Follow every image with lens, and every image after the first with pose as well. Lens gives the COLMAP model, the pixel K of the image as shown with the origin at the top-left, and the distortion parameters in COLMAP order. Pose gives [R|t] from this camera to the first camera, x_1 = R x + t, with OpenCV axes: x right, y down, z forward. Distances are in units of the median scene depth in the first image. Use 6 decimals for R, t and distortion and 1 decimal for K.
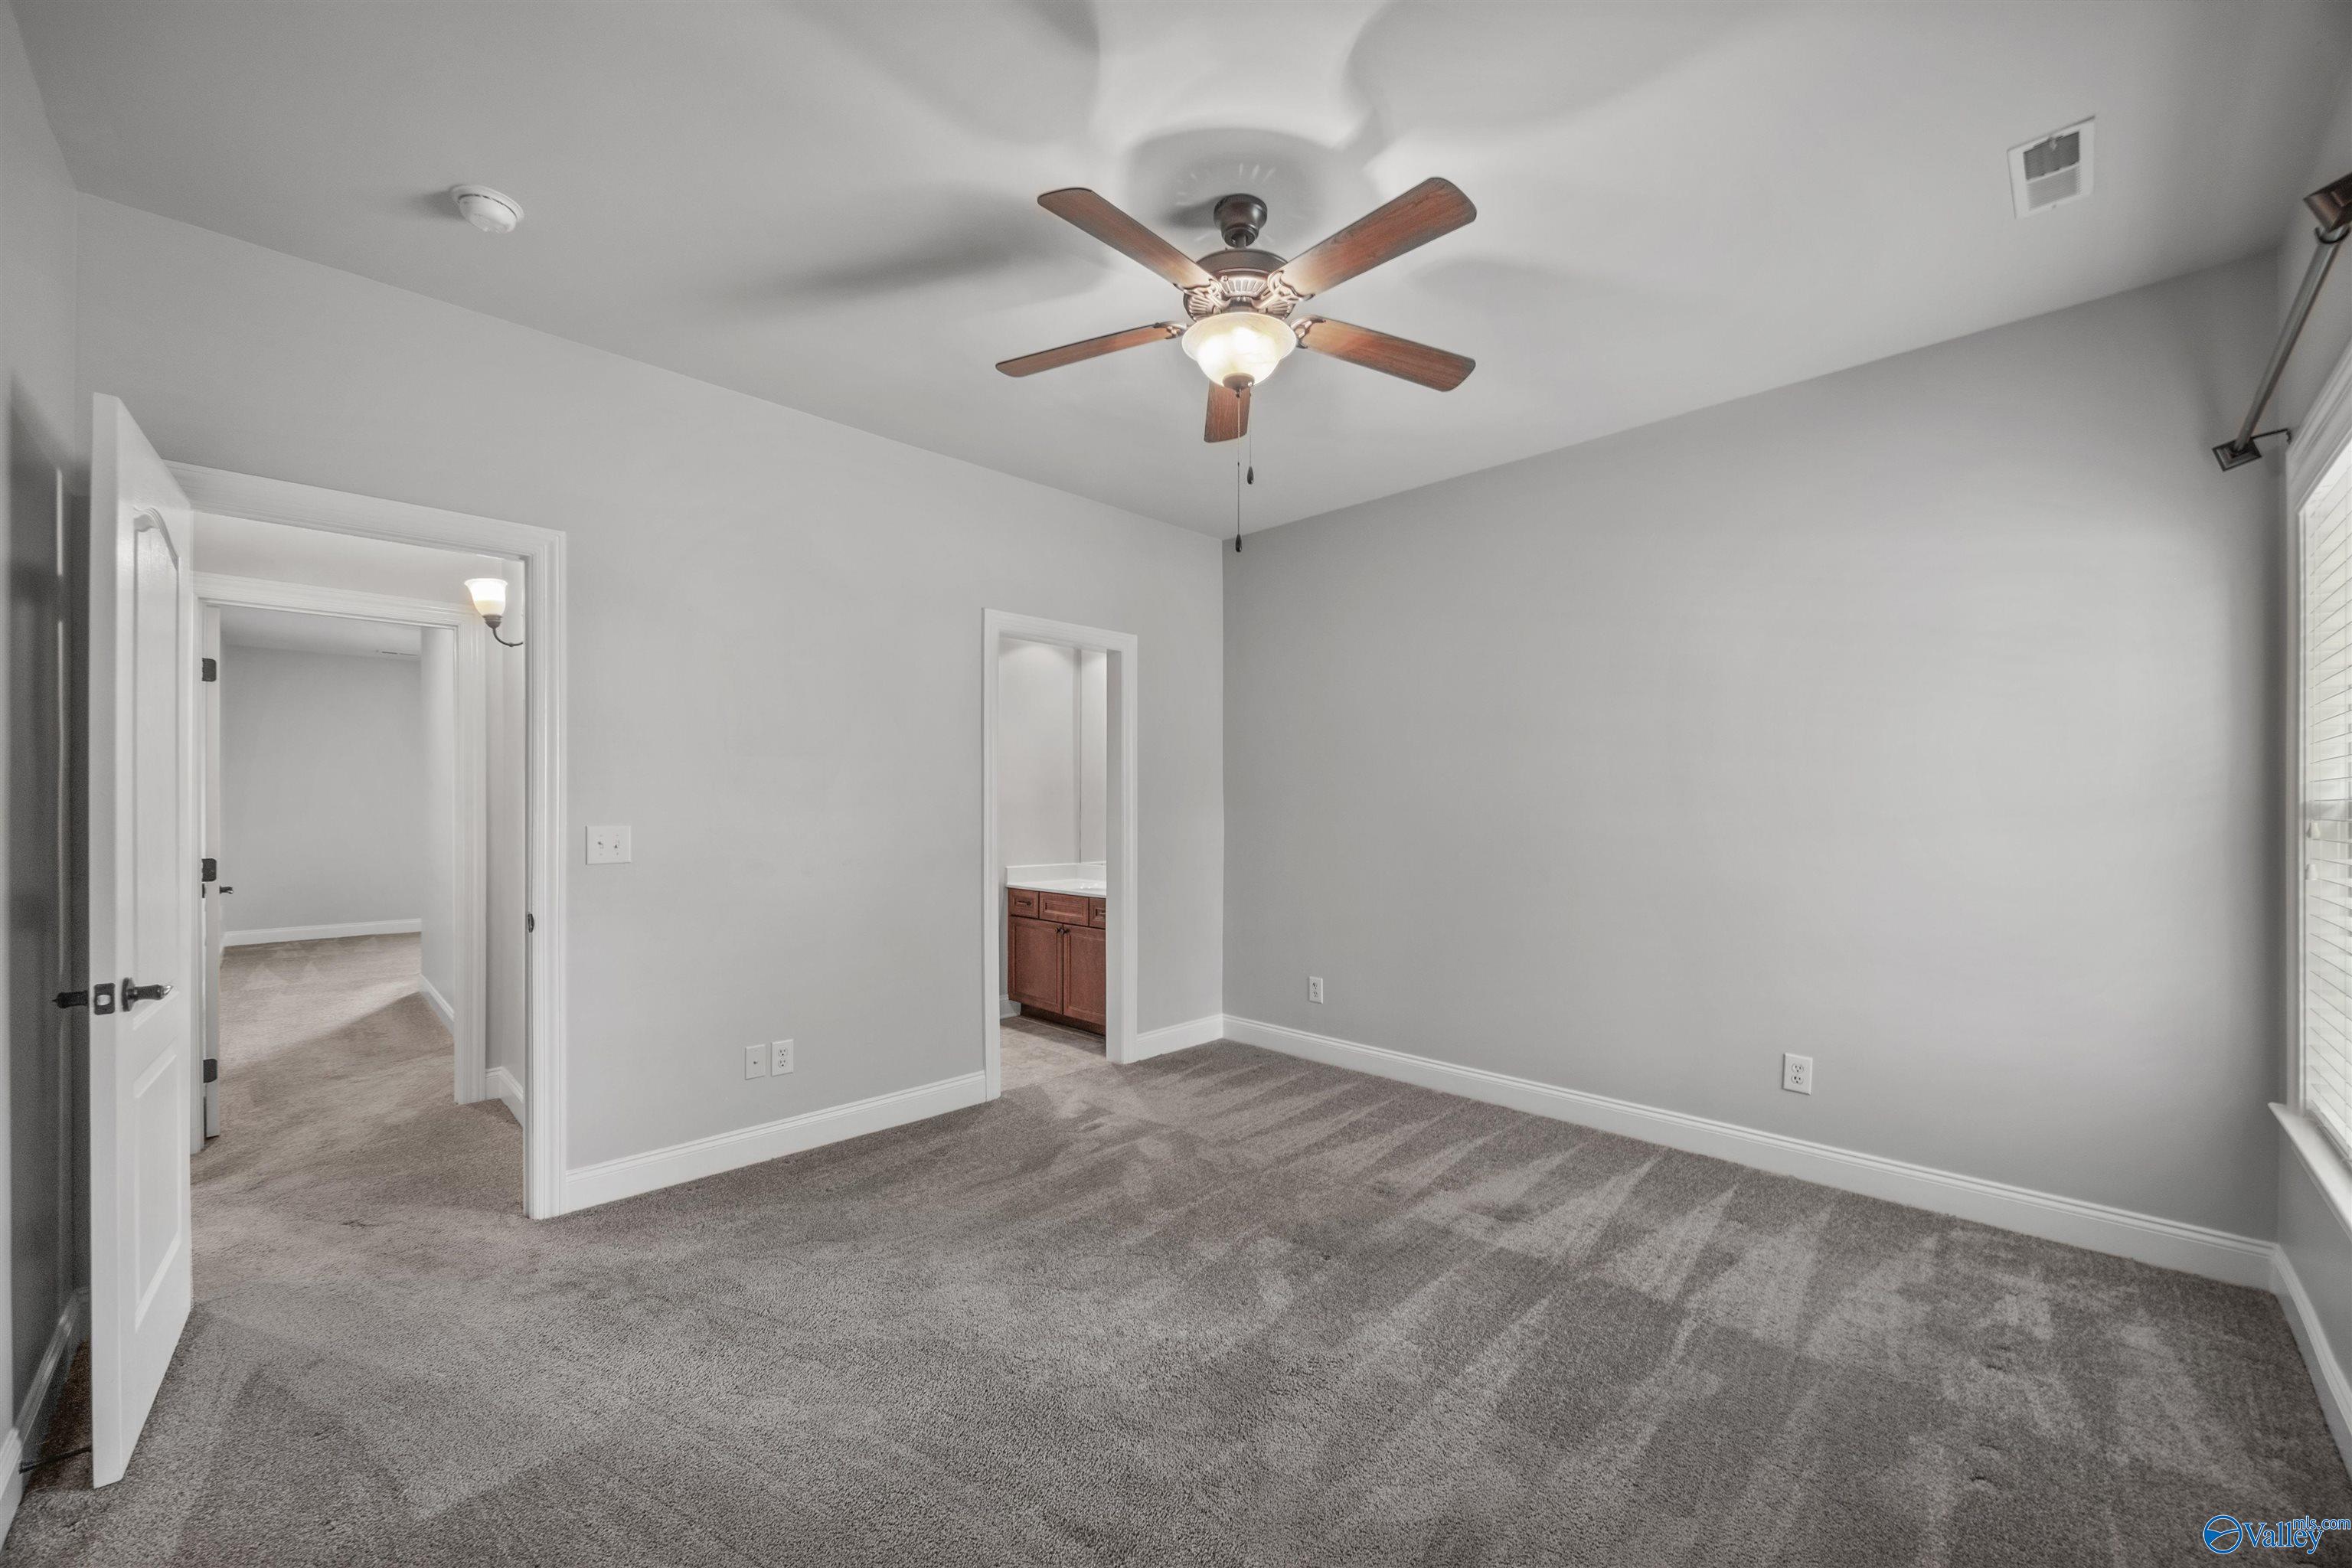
lens RADIAL K [[898.5, 0, 1206.7], [0, 898.5, 803.5], [0, 0, 1]] dist [-0.000019, 0.000000]
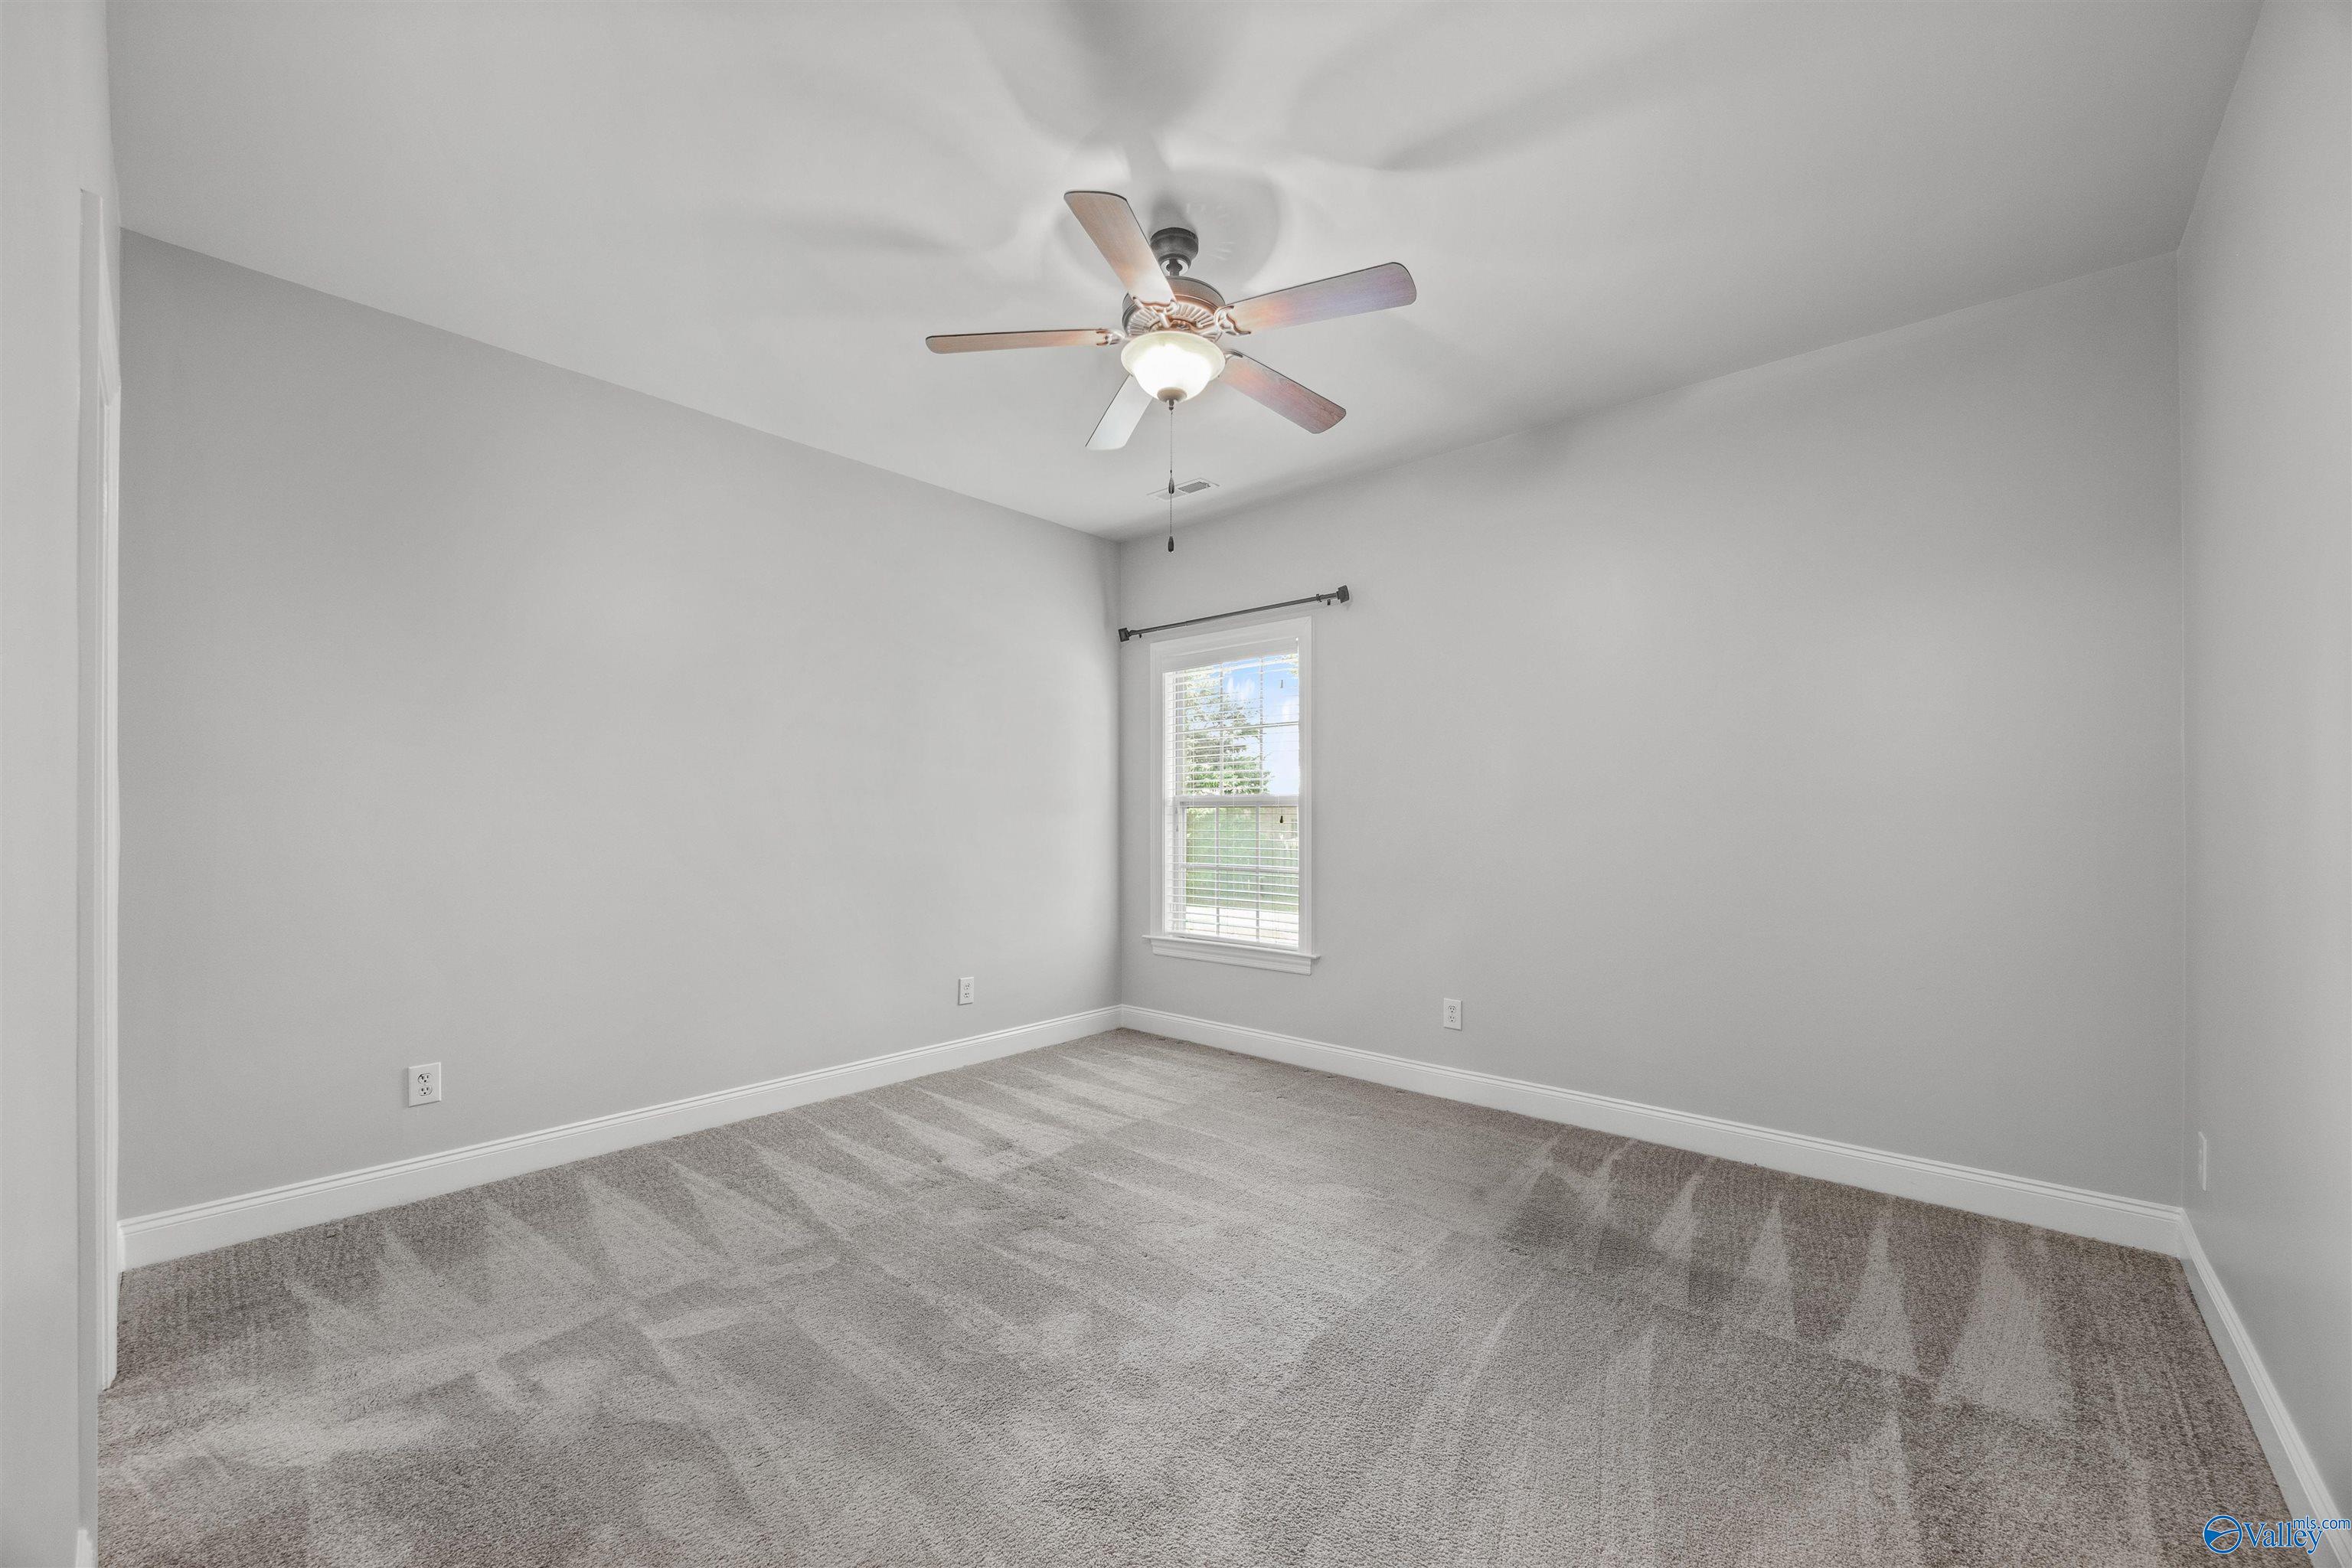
lens RADIAL K [[926.8, 0, 1182.1], [0, 926.8, 814.8], [0, 0, 1]] dist [-0.019501, 0.000126]
pose [[-0.058357, -0.001753, 0.998294, -0.767240], [-0.005169, 0.999986, 0.001454, 0.029280], [-0.998282, -0.005075, -0.058365, 0.751561]]
